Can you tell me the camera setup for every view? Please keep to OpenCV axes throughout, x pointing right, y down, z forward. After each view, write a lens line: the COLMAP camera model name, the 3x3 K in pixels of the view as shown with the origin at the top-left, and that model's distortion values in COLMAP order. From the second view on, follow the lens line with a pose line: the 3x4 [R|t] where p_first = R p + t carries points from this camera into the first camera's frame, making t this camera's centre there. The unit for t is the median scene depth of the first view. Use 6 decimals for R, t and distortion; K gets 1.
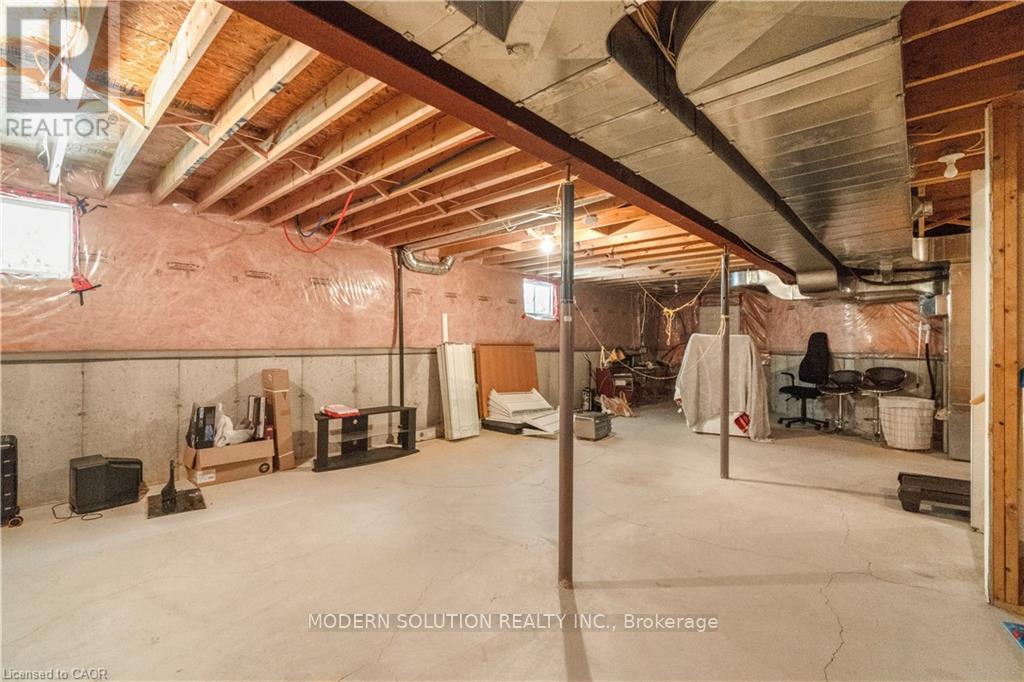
lens RADIAL K [[448.8, 0, 511.3], [0, 448.8, 346.6], [0, 0, 1]] dist [-0.000370, -0.000205]
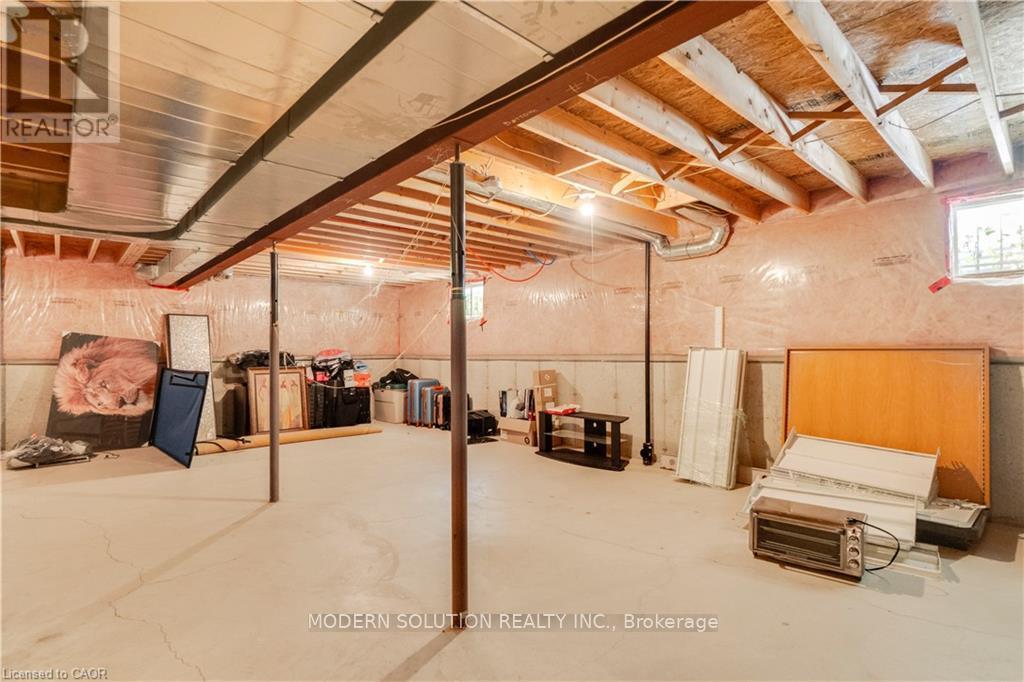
lens RADIAL K [[508.4, 0, 515.1], [0, 508.4, 335.3], [0, 0, 1]] dist [0.000868, 0.000321]
pose [[-0.096940, -0.032610, -0.994756, 0.884406], [0.002307, 0.999453, -0.032989, -0.002523], [0.995288, -0.005493, -0.096812, 0.963149]]
